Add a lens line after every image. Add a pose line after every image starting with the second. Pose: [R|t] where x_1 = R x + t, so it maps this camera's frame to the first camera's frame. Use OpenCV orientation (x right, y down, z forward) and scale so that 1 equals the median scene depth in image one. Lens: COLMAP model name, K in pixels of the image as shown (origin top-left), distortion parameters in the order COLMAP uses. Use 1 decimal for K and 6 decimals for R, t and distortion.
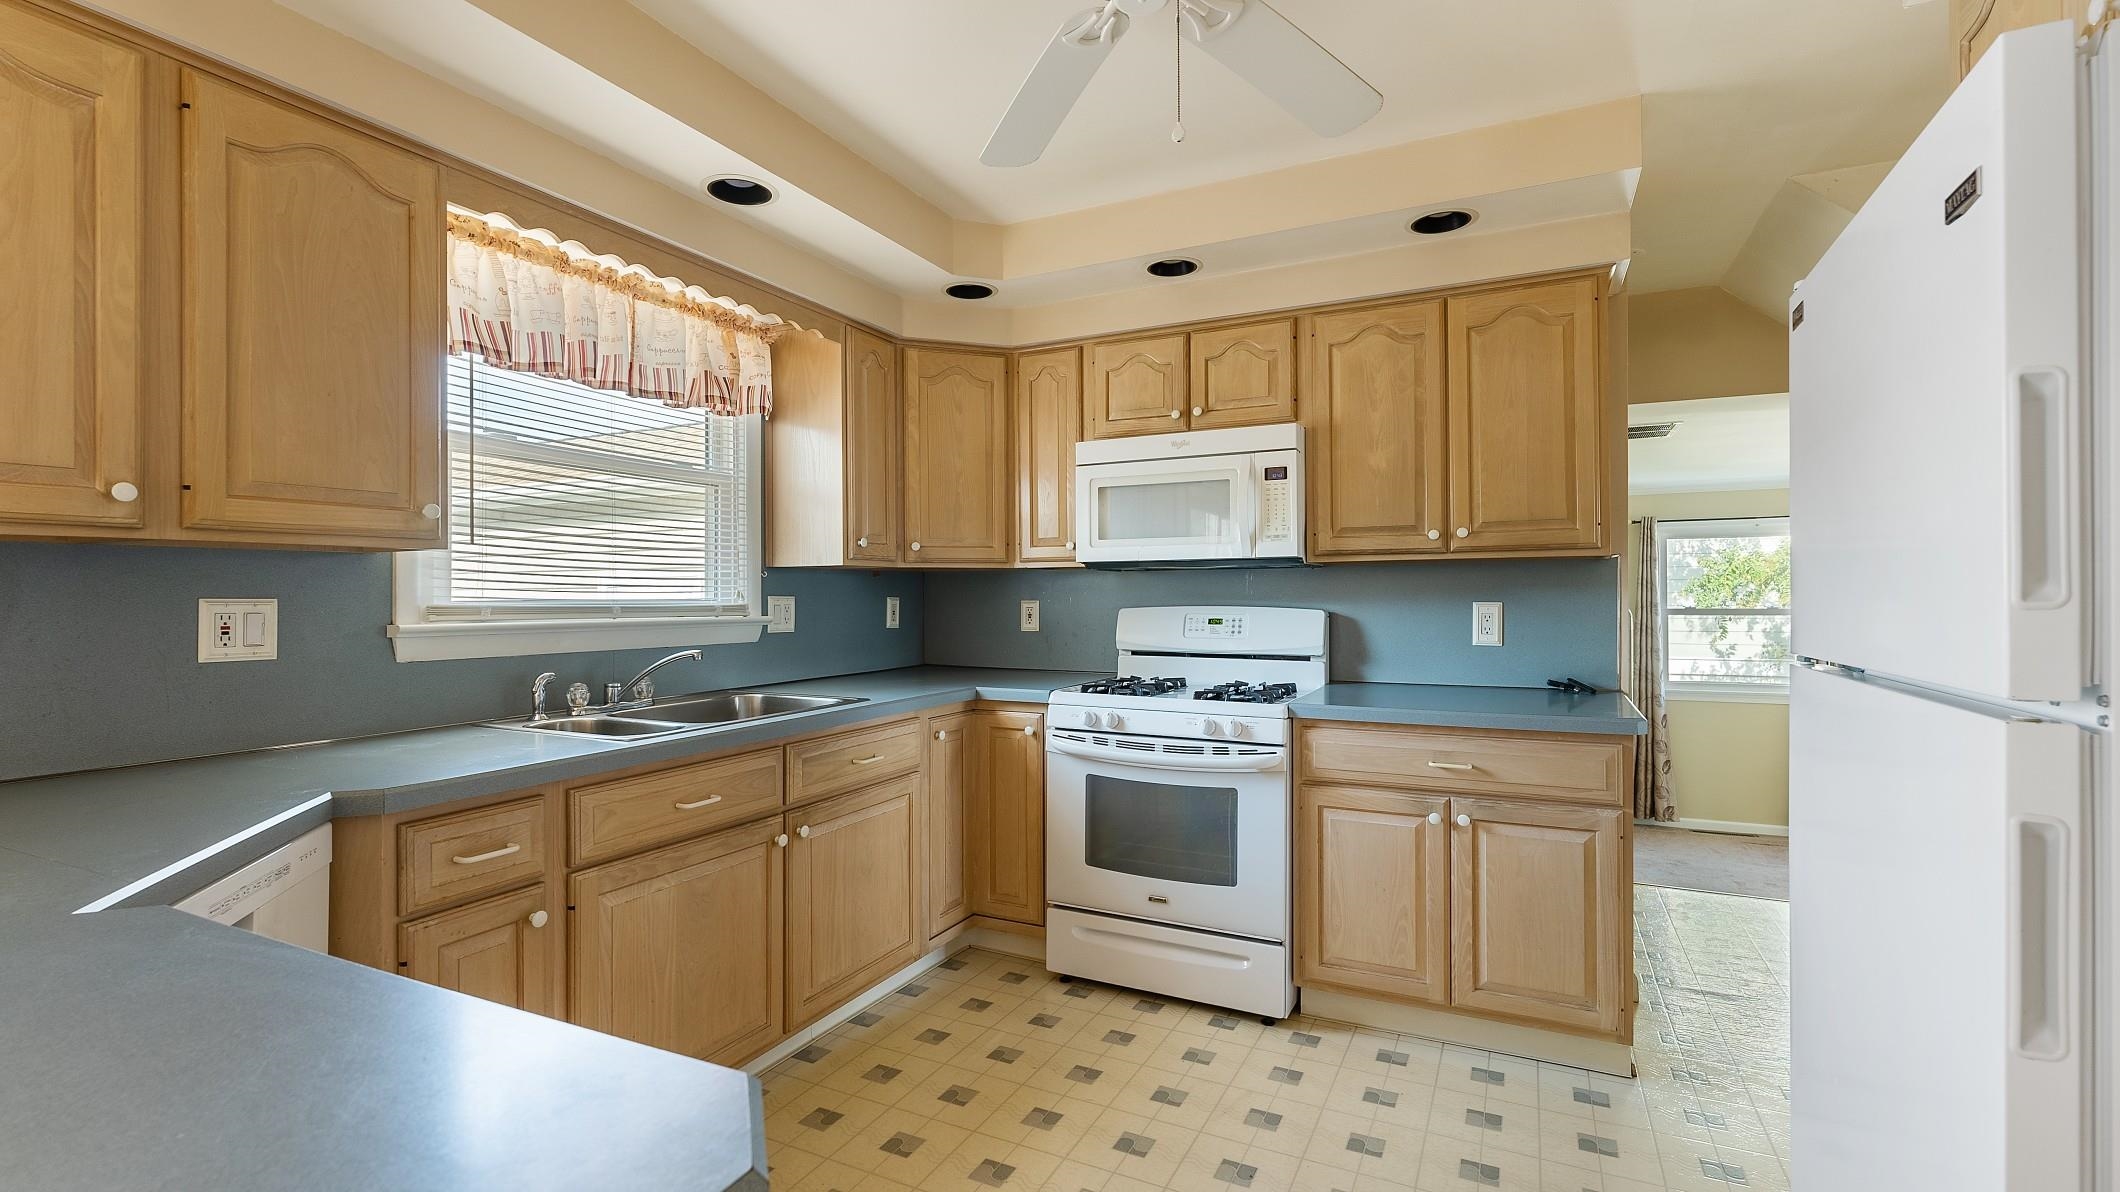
lens RADIAL K [[940.3, 0, 1054.7], [0, 940.3, 604.3], [0, 0, 1]] dist [-0.001116, 0.000266]
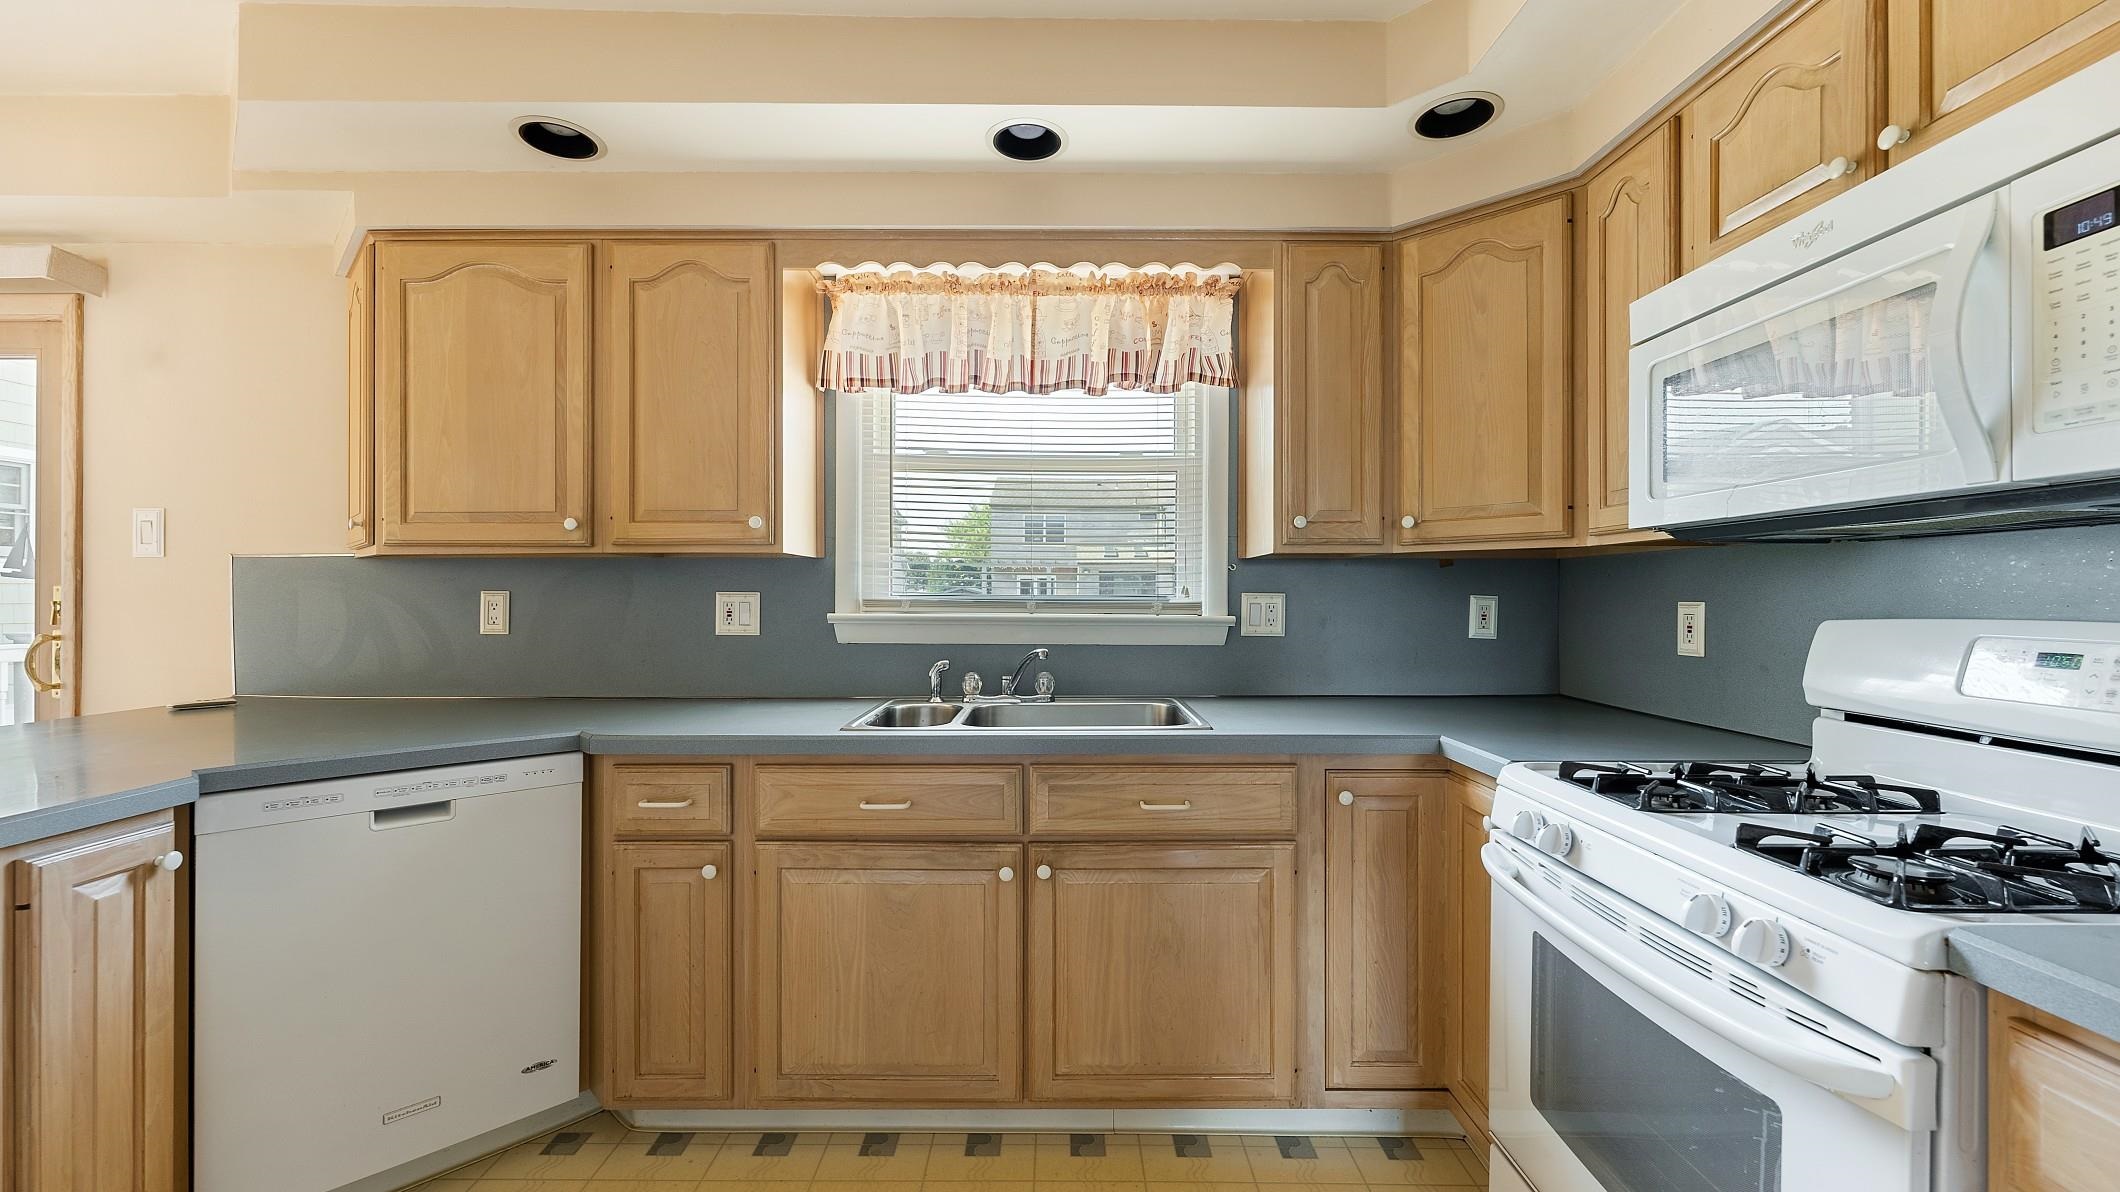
lens RADIAL K [[851.2, 0, 1073.3], [0, 851.2, 600.4], [0, 0, 1]] dist [0.001676, 0.000241]
pose [[0.450742, 0.008993, -0.892609, 0.382615], [-0.012620, 0.999914, 0.003702, -0.003143], [0.892565, 0.009596, 0.450816, 0.617914]]
